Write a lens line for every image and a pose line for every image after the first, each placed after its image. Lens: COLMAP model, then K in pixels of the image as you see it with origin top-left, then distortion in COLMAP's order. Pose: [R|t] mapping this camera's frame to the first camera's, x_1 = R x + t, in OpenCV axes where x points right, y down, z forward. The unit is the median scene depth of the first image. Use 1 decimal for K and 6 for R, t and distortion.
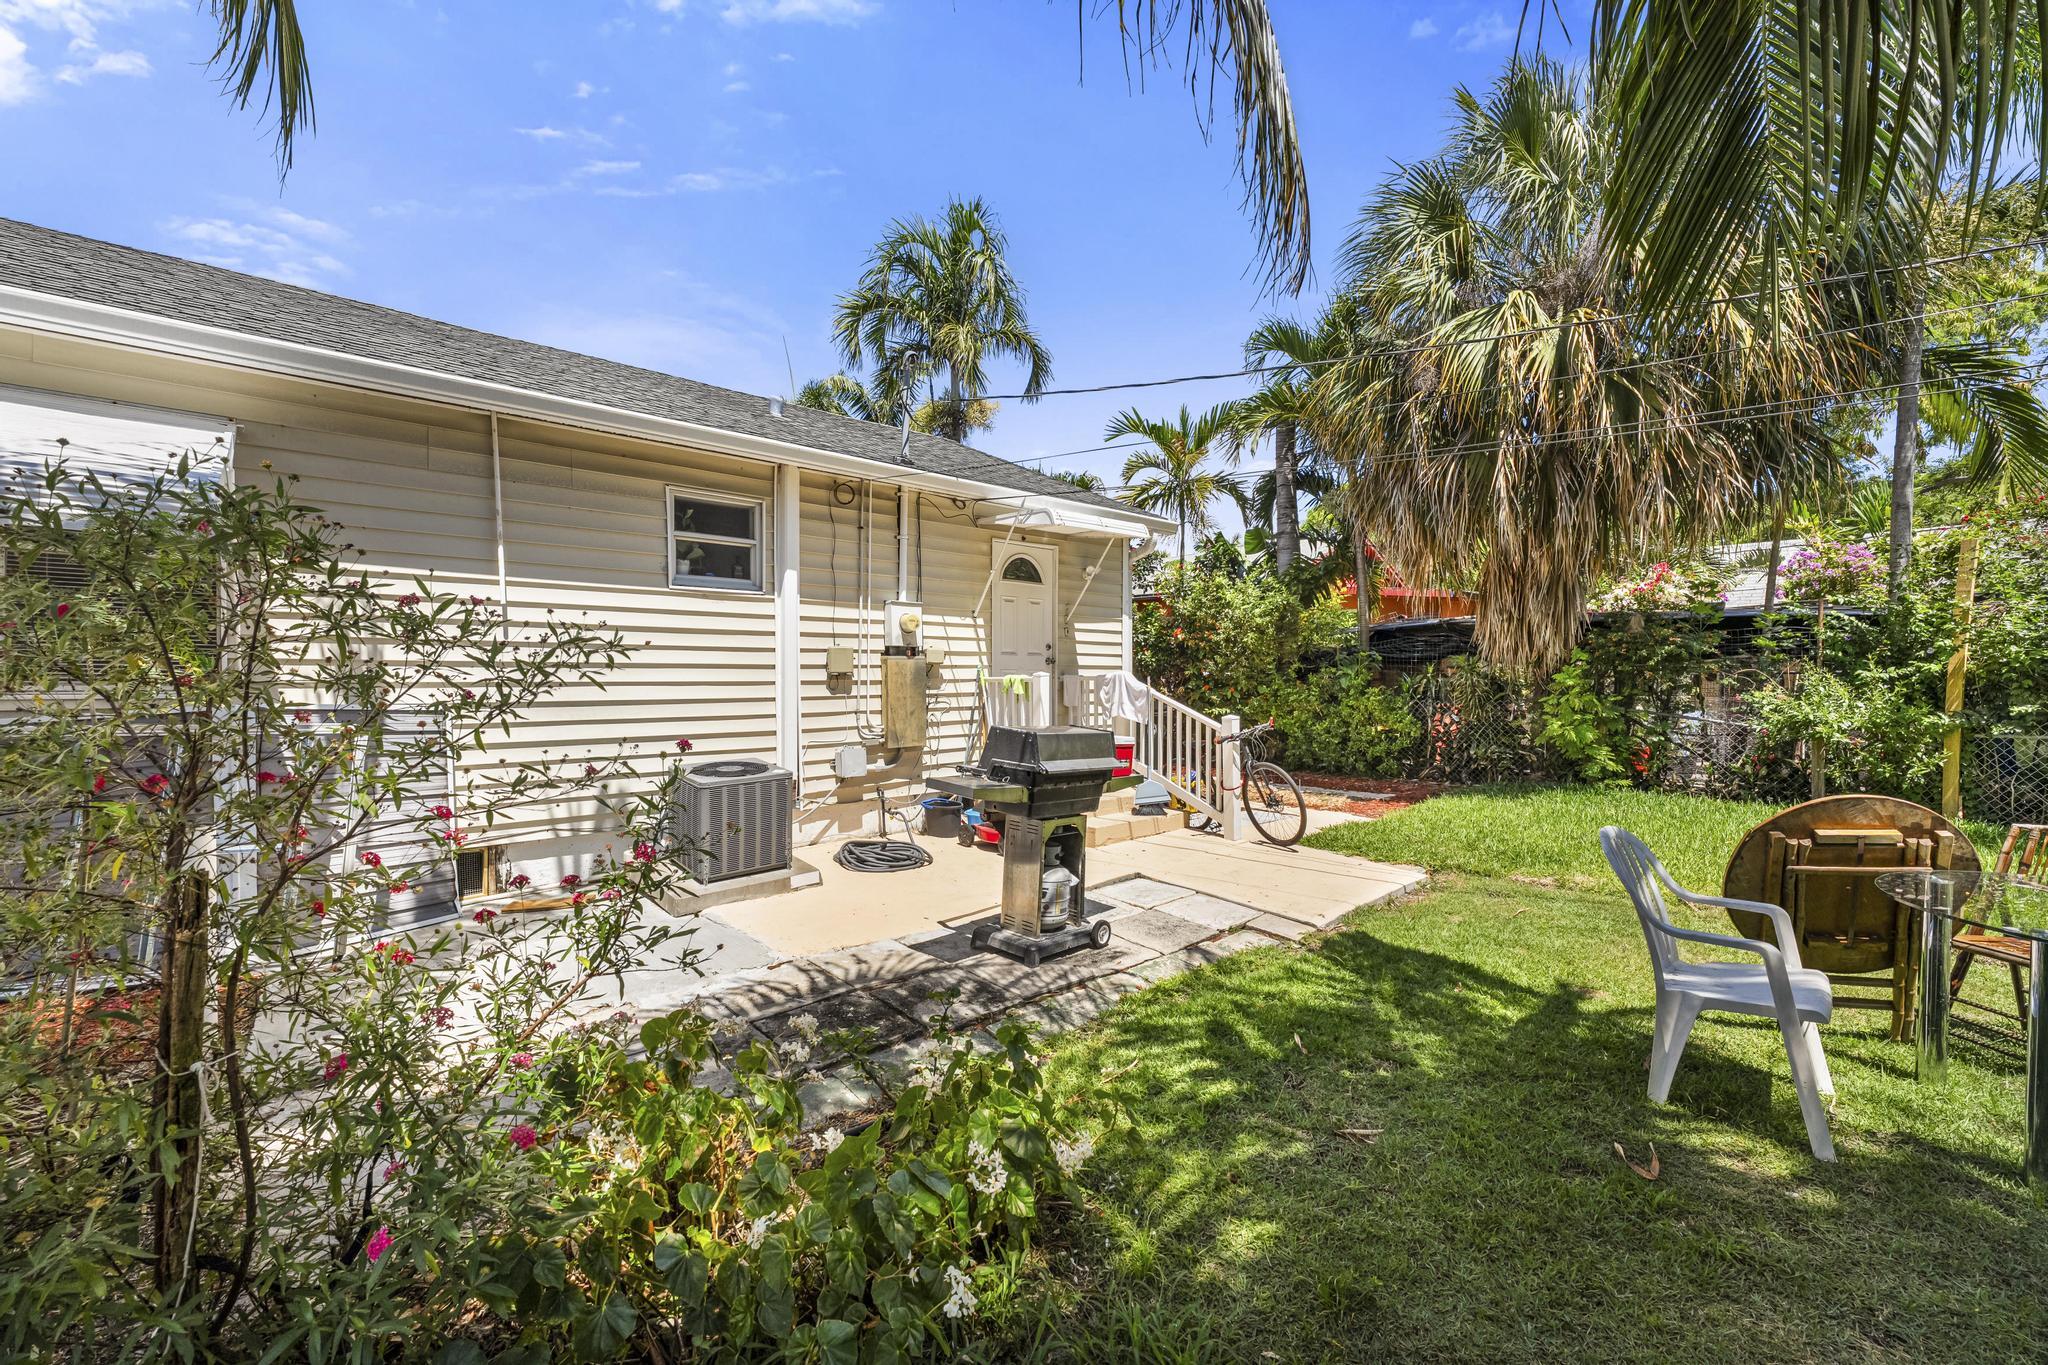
lens RADIAL K [[824.9, 0, 1041.8], [0, 824.9, 689.9], [0, 0, 1]] dist [0.003102, -0.000008]
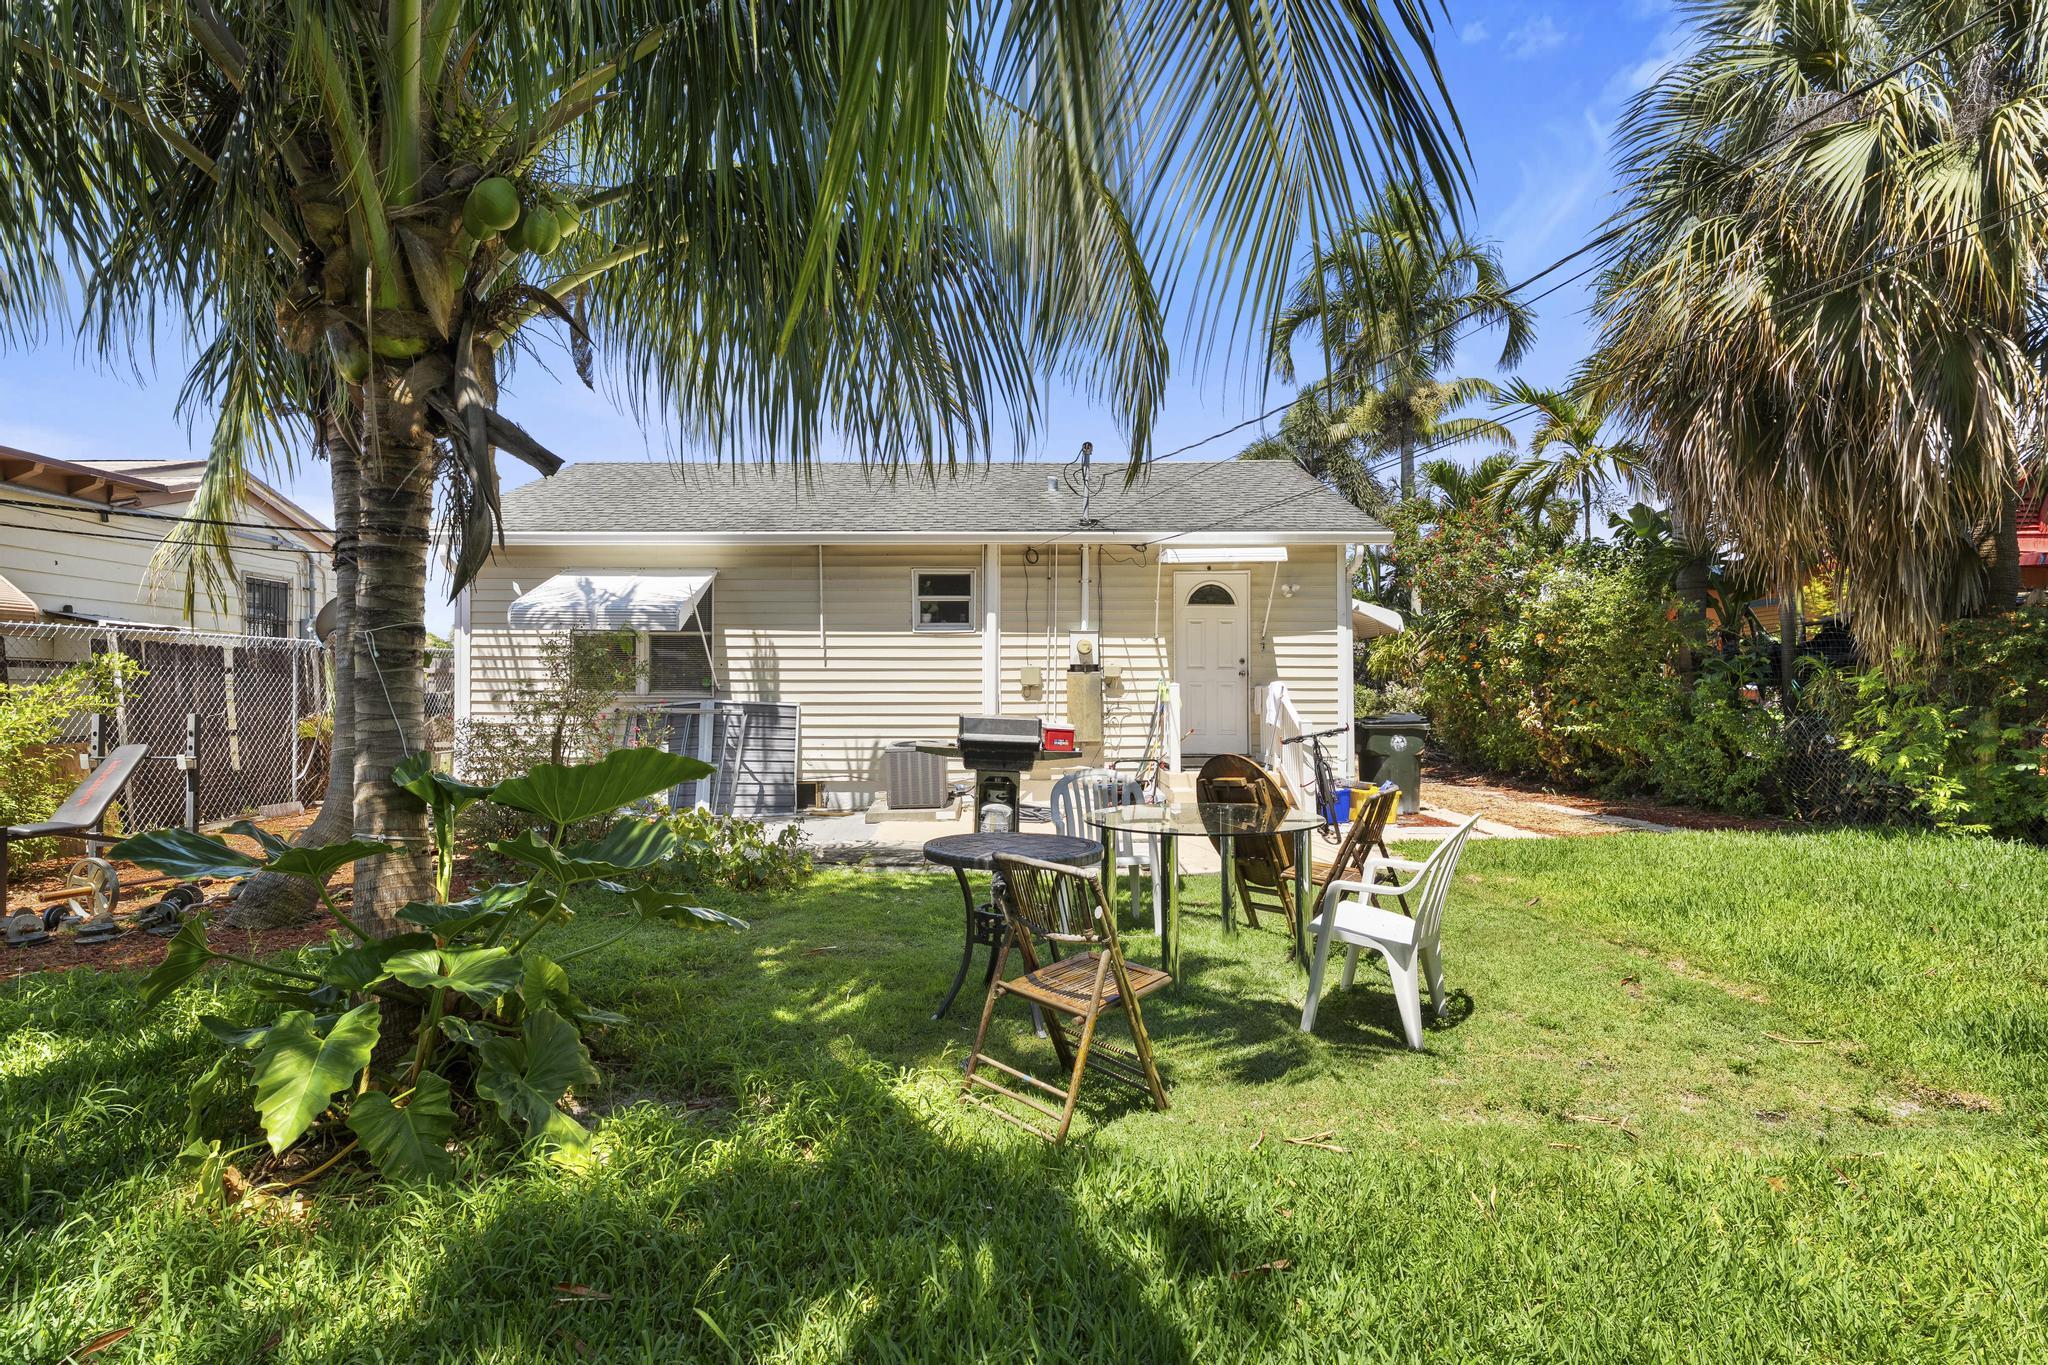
lens RADIAL K [[1011.6, 0, 1020.5], [0, 1011.6, 689.9], [0, 0, 1]] dist [0.014868, 0.000065]
pose [[0.732701, -0.011122, -0.680459, 0.853334], [-0.010344, 0.999569, -0.027476, 0.032844], [0.680472, 0.027170, 0.732270, -0.239095]]
